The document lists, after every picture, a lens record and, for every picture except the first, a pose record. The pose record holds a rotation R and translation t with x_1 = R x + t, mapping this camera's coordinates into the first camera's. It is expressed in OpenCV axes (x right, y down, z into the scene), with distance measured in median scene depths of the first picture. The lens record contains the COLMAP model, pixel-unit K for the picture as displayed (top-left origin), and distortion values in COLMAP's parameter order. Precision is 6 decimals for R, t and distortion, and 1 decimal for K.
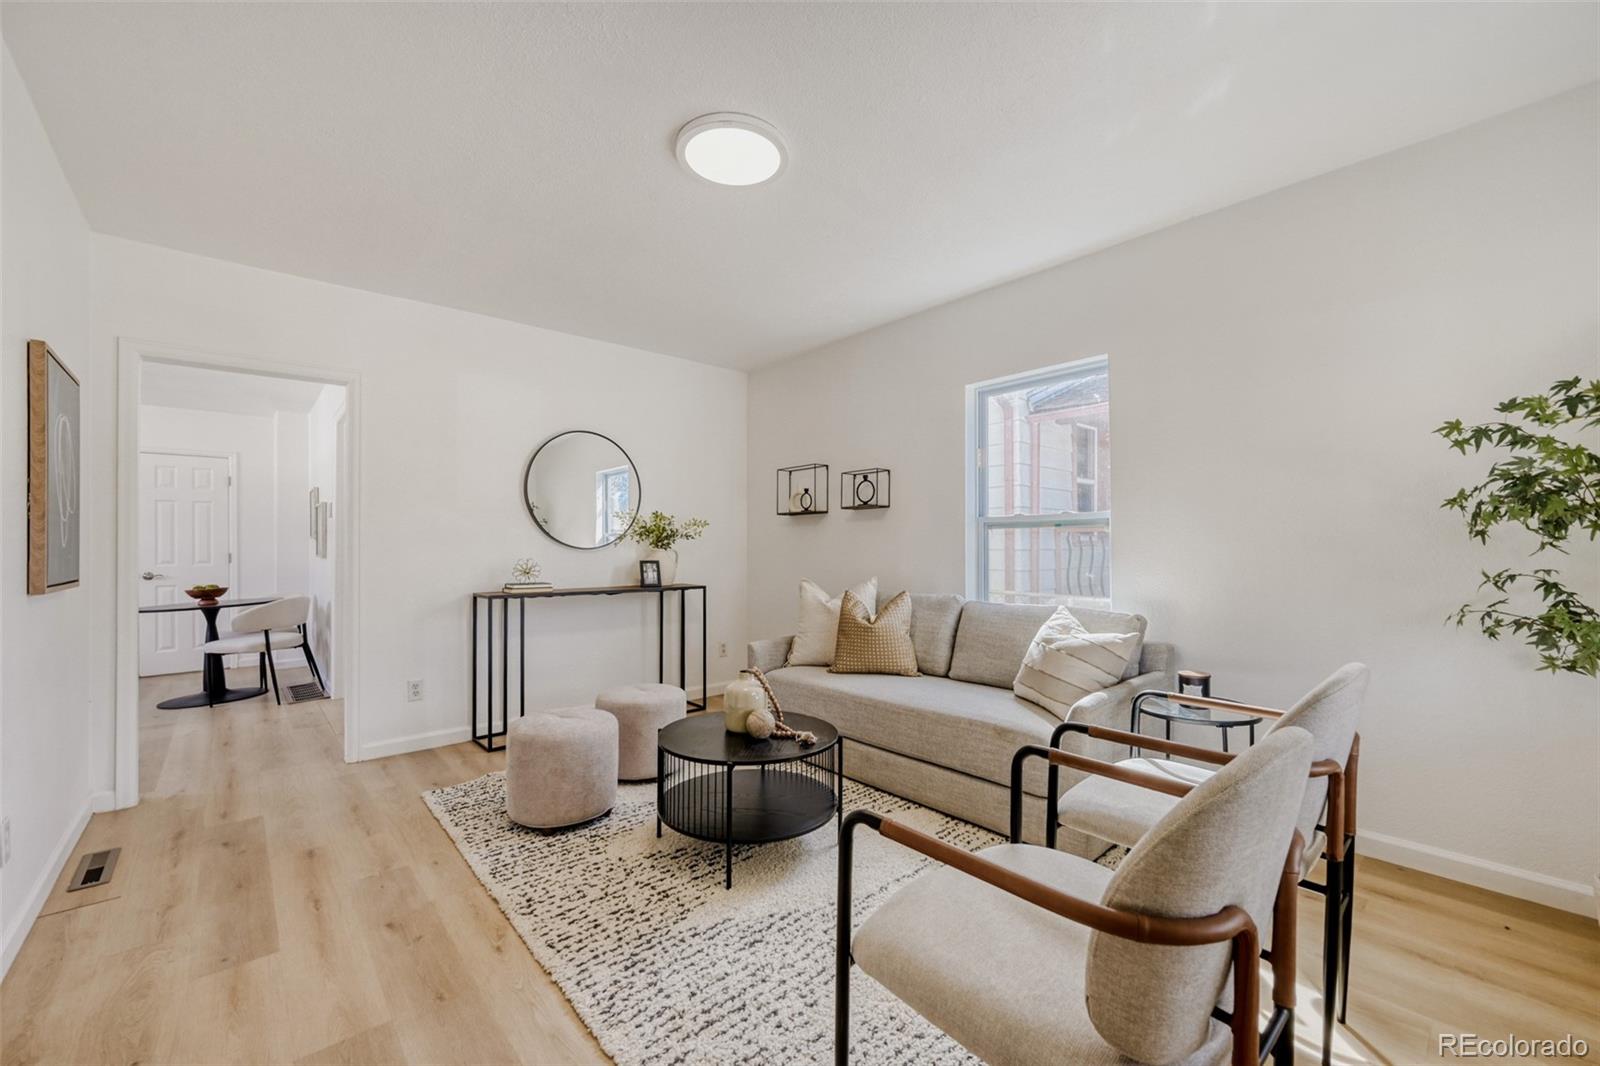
lens RADIAL K [[640.7, 0, 797.4], [0, 640.7, 536.1], [0, 0, 1]] dist [-0.003788, 0.000725]
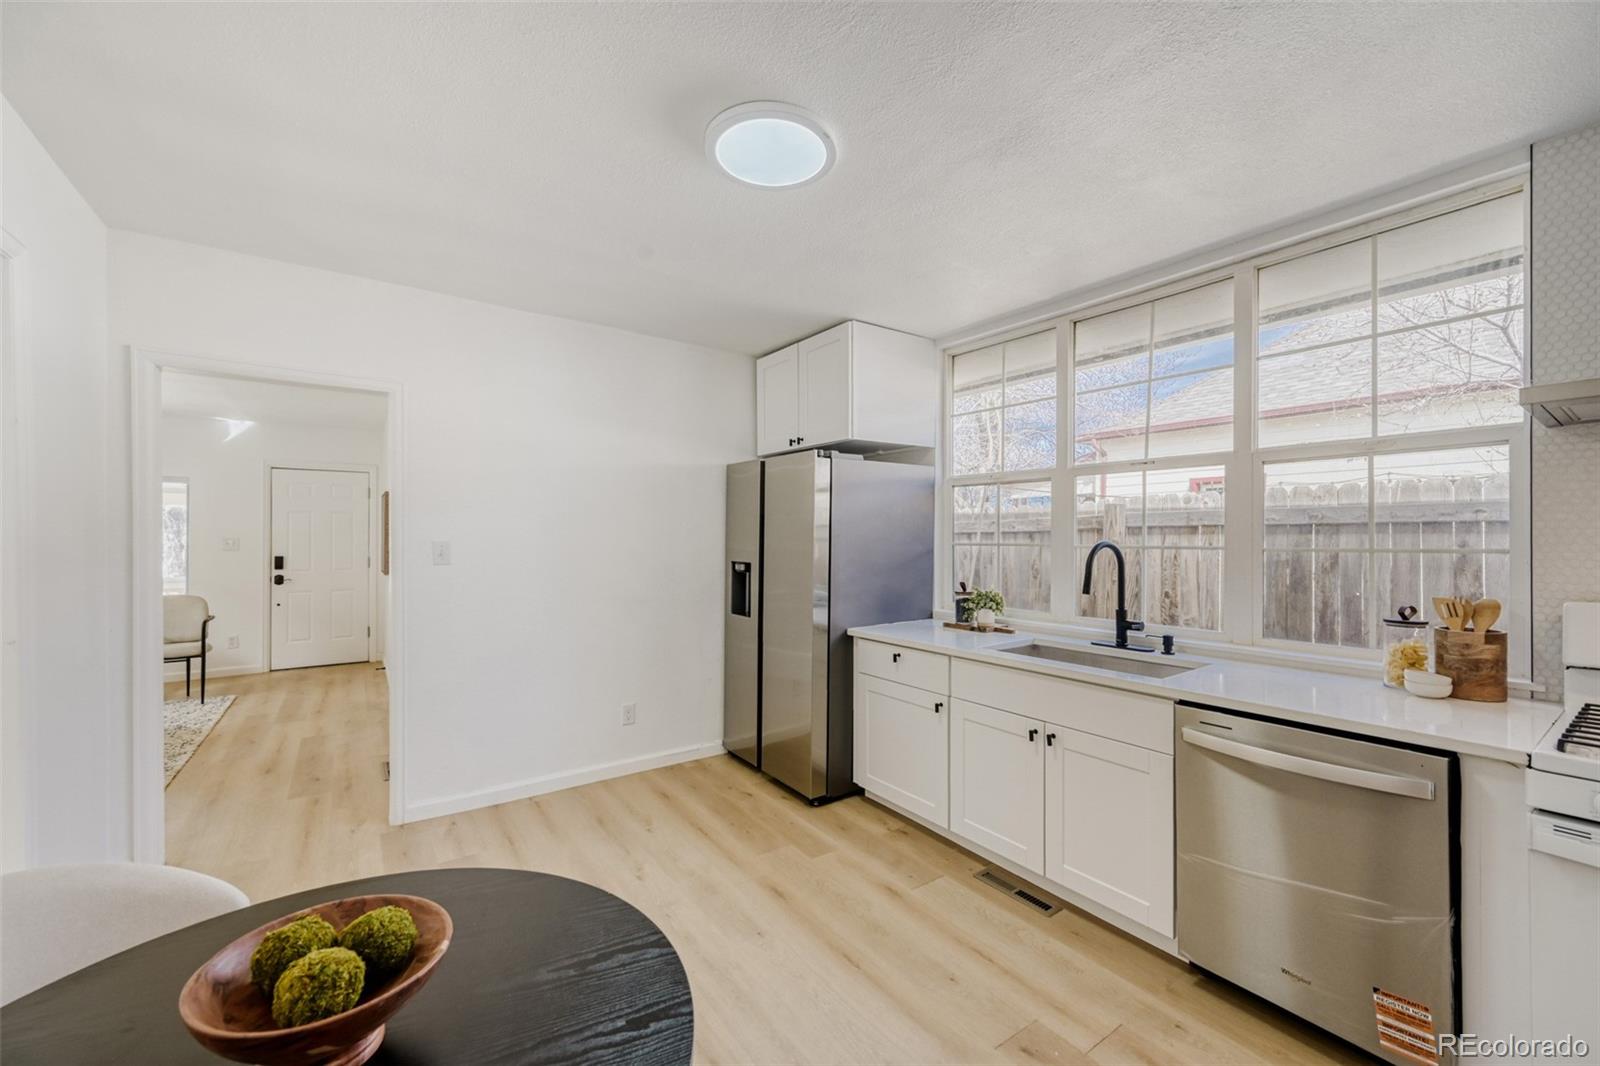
lens RADIAL K [[640.7, 0, 799.6], [0, 640.7, 532.9], [0, 0, 1]] dist [-0.003788, 0.000725]
pose [[-0.993750, 0.013037, 0.110862, -1.455267], [0.010789, 0.999724, -0.020852, -0.021361], [-0.111103, -0.019525, -0.993617, 1.577475]]
